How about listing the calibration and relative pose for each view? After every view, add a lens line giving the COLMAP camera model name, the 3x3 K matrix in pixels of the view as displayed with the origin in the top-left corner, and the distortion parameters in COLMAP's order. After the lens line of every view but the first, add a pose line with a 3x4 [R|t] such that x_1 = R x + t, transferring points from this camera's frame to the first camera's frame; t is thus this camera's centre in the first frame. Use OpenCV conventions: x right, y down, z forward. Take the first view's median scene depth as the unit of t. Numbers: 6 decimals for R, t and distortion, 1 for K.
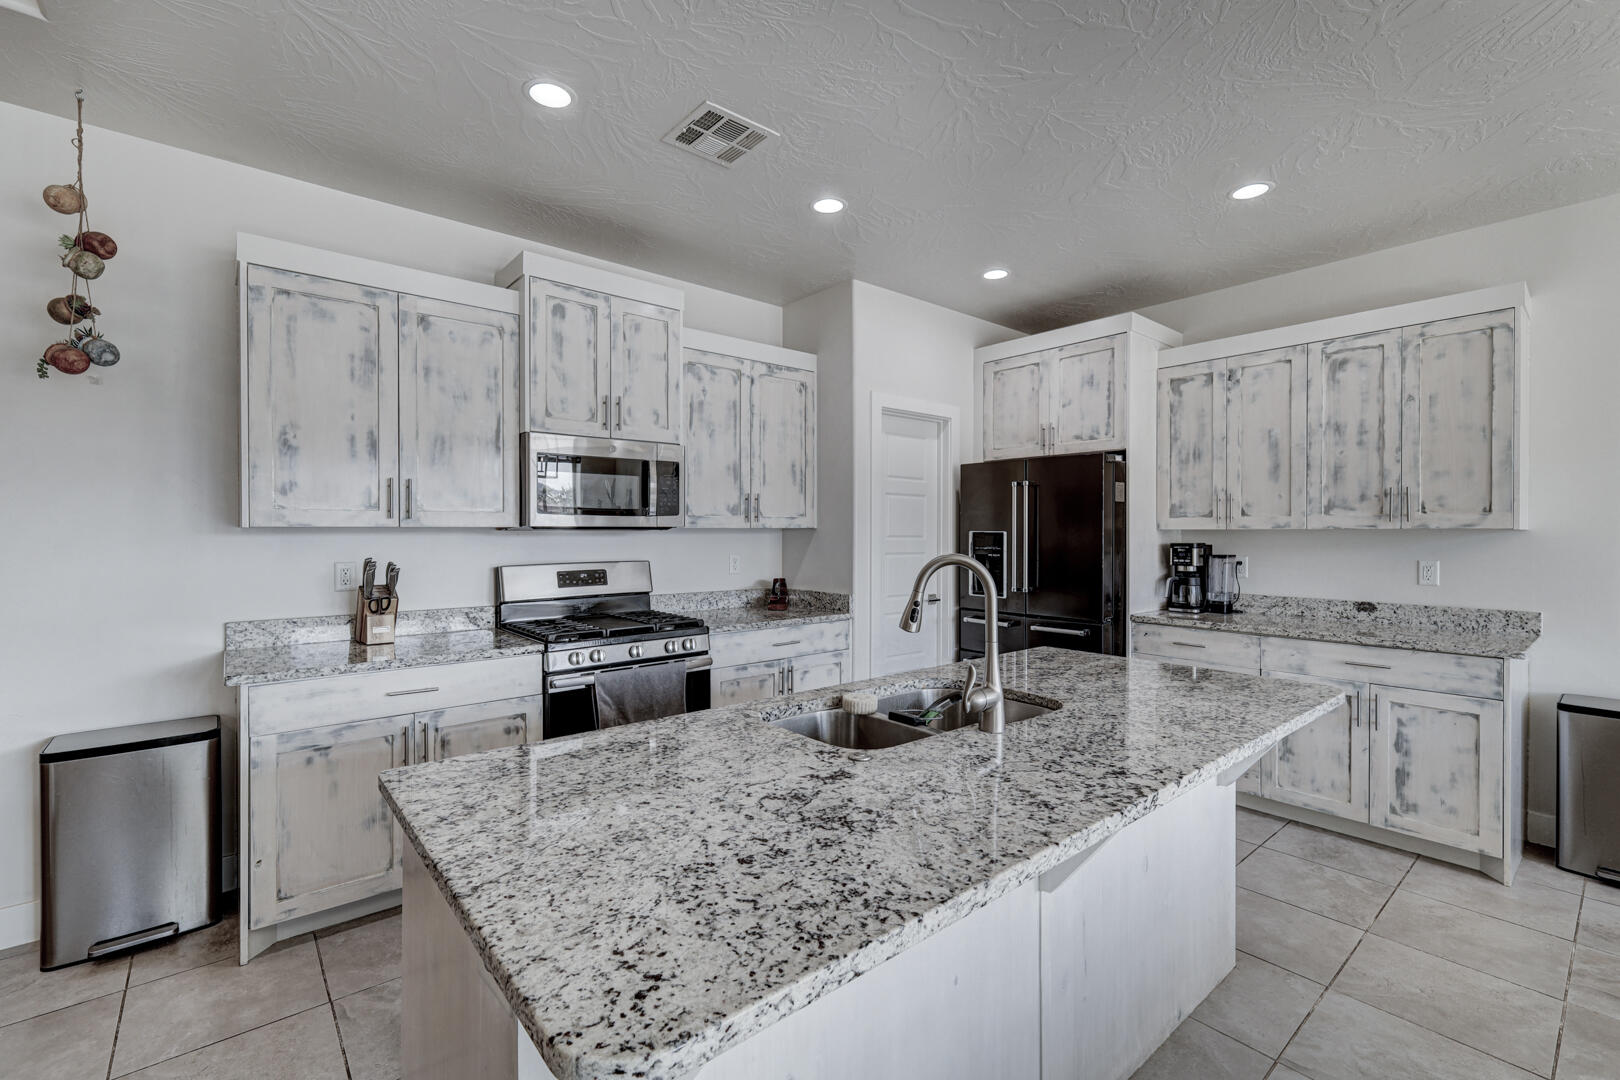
lens RADIAL K [[710.6, 0, 800.5], [0, 710.6, 536.1], [0, 0, 1]] dist [0.004322, 0.000300]
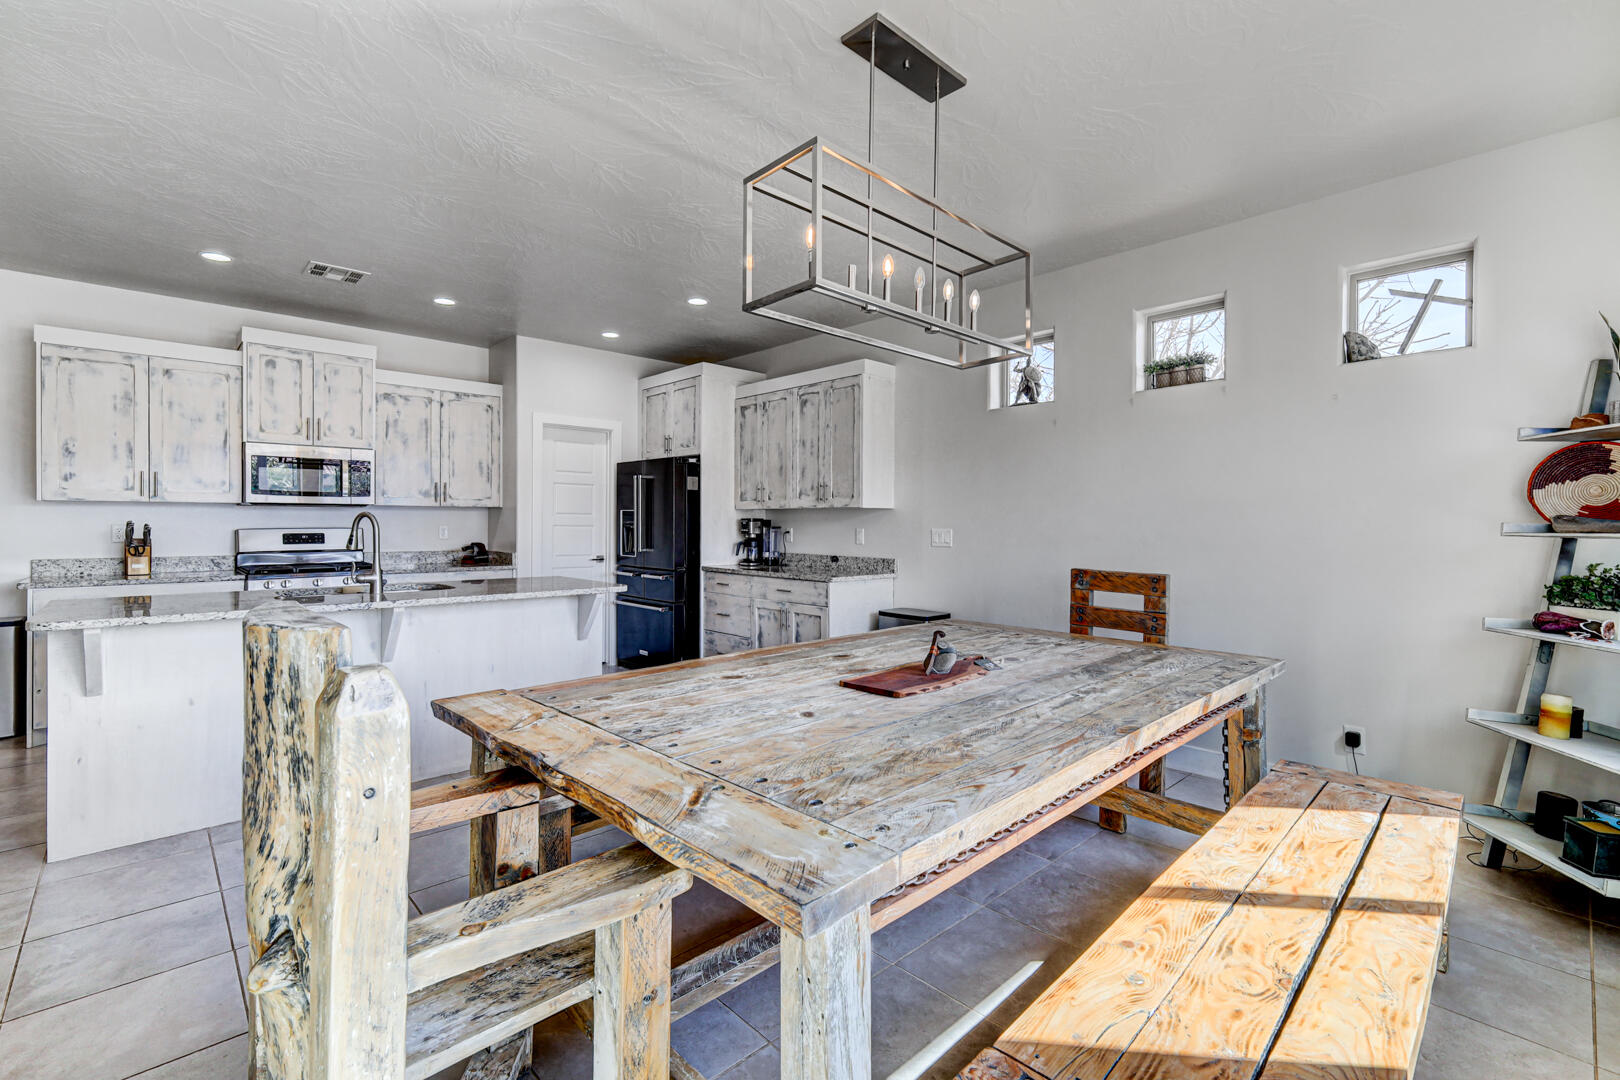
lens RADIAL K [[720.4, 0, 805.7], [0, 720.4, 525.3], [0, 0, 1]] dist [0.001648, 0.000597]
pose [[0.998371, 0.003606, 0.056934, 0.669858], [-0.003528, 0.999993, -0.001480, 0.030728], [-0.056939, 0.001277, 0.998377, -0.578369]]
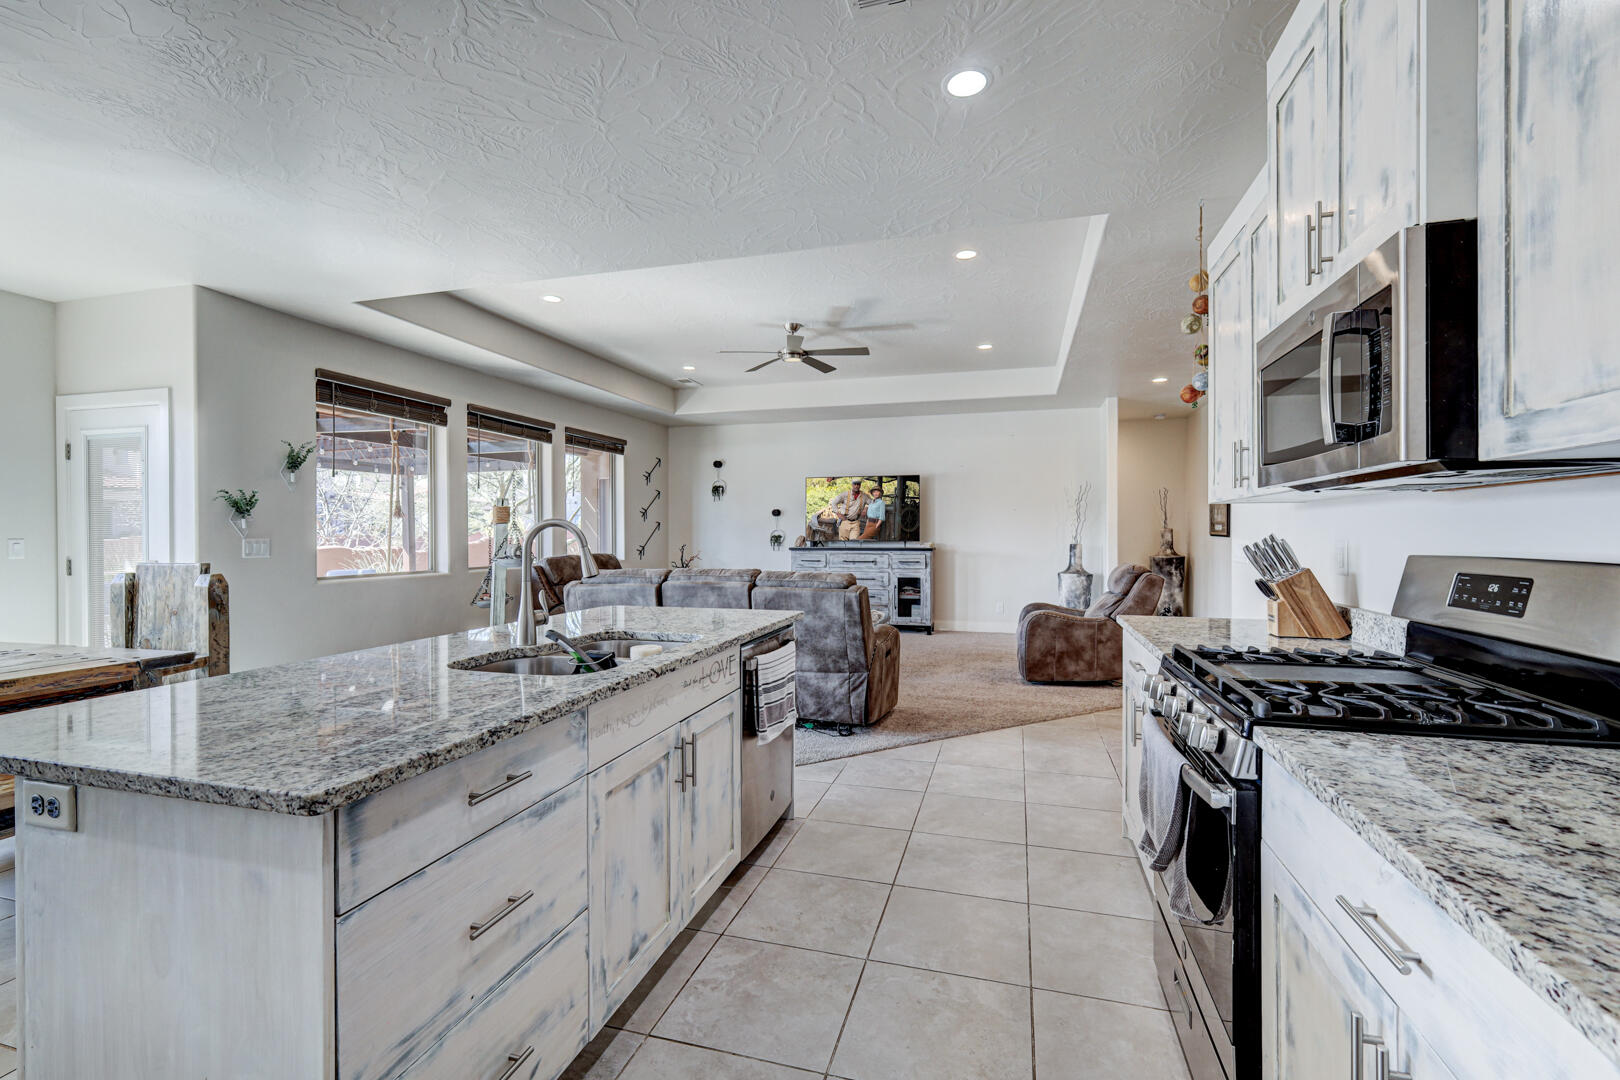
lens RADIAL K [[716.2, 0, 810.0], [0, 716.2, 540.0], [0, 0, 1]] dist [-0.002430, -0.000137]
pose [[-0.834198, 0.005993, -0.551433, 0.275122], [-0.003433, 0.999865, 0.016061, 0.022165], [0.551454, 0.015291, -0.834065, 1.158540]]
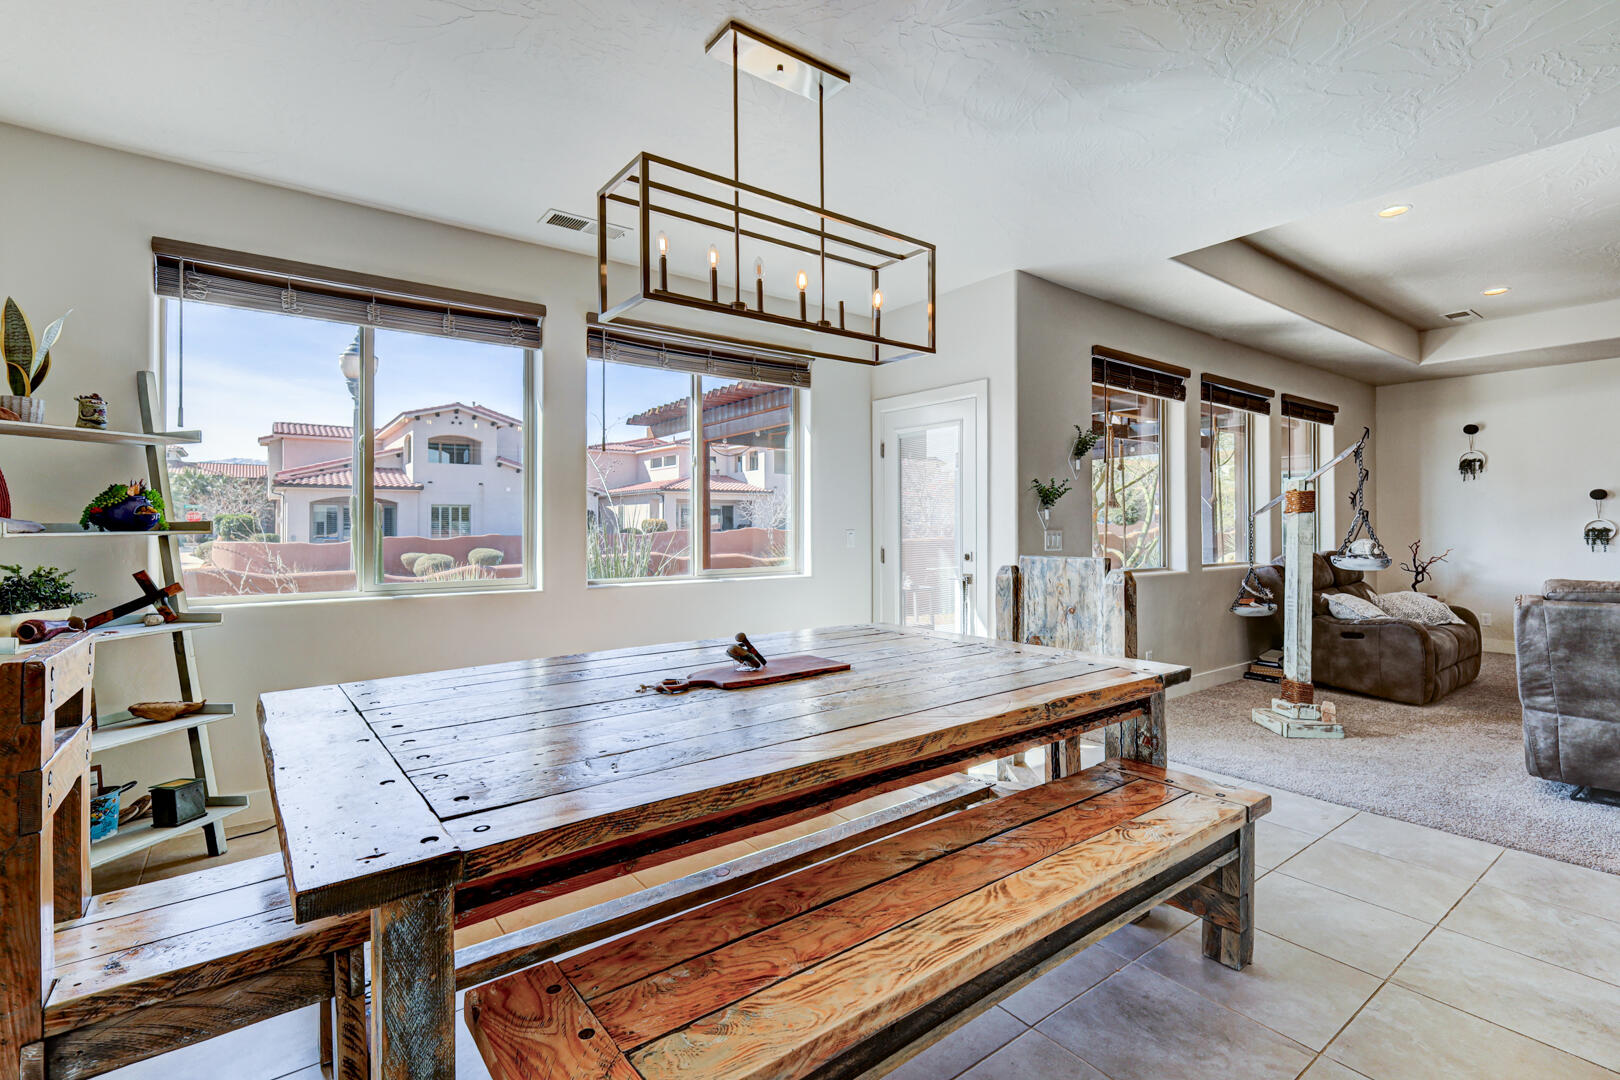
lens RADIAL K [[720.4, 0, 805.7], [0, 720.4, 525.3], [0, 0, 1]] dist [0.001648, 0.000597]
pose [[-0.997492, 0.000238, 0.070786, 0.753365], [0.000754, 0.999973, 0.007265, 0.026374], [-0.070782, 0.007300, -0.997465, 0.770996]]
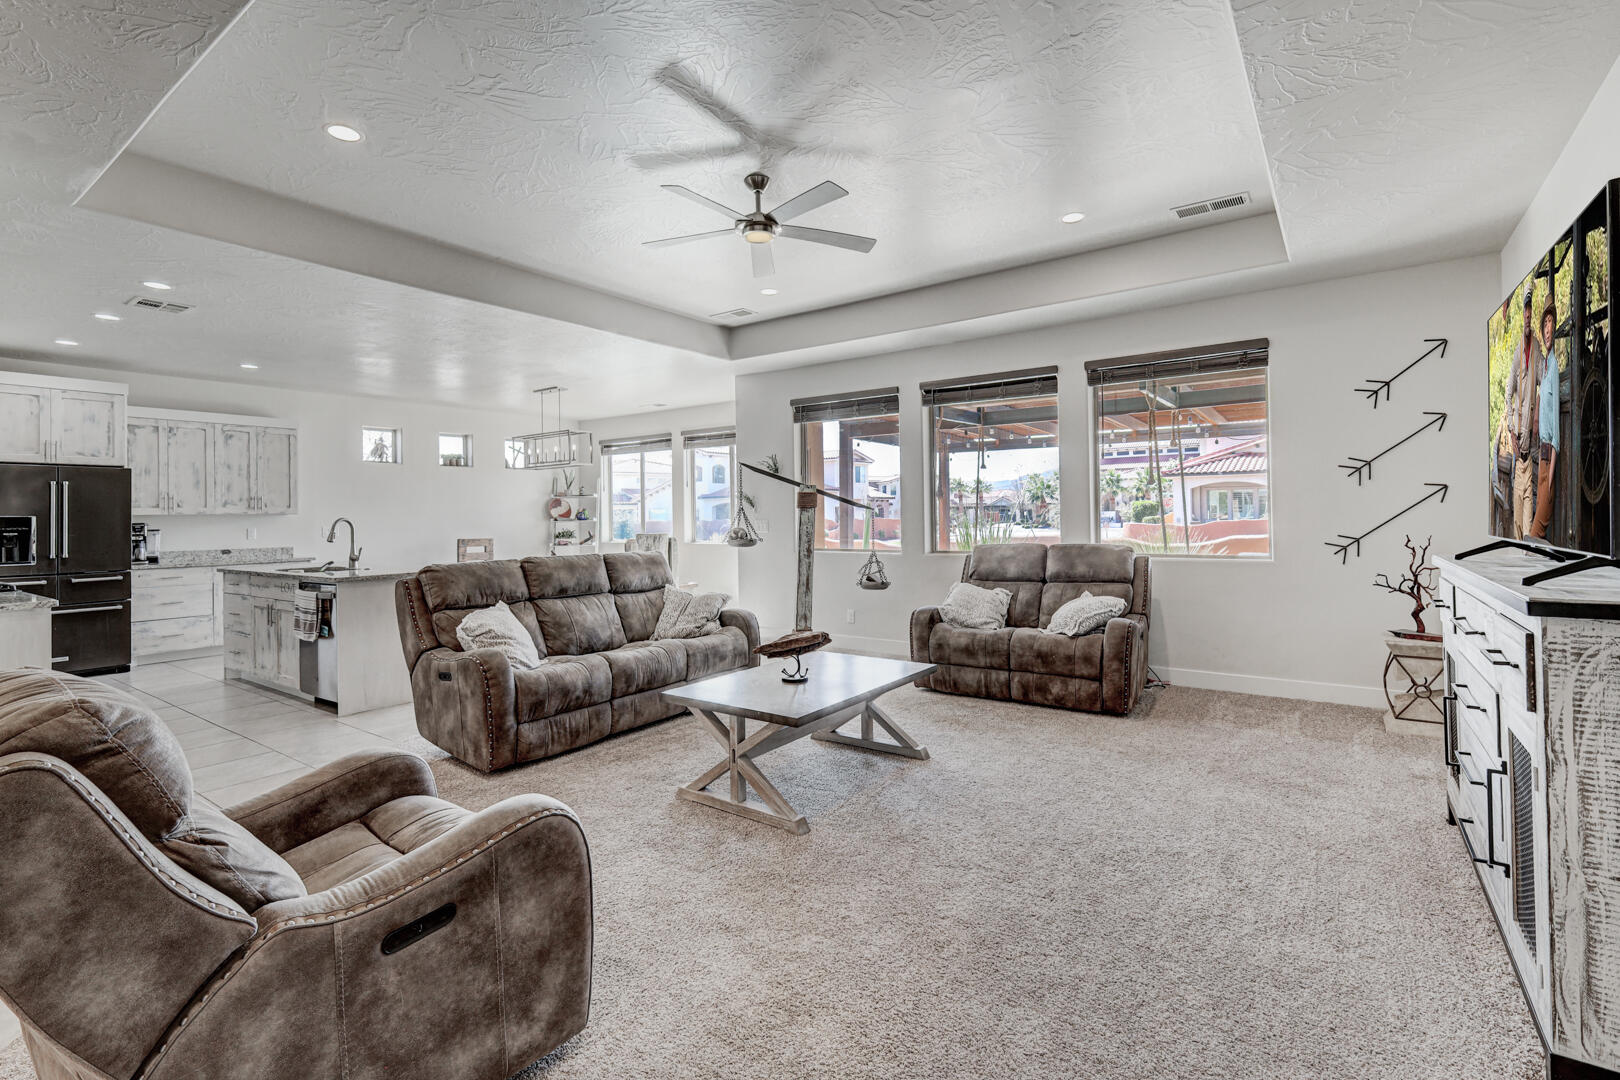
lens RADIAL K [[741.6, 0, 800.1], [0, 741.6, 507.9], [0, 0, 1]] dist [0.001960, 0.000377]
pose [[-0.227139, 0.012815, 0.973778, -1.783697], [0.022317, 0.999719, -0.007950, 0.027156], [-0.973607, 0.019926, -0.227362, -0.149977]]
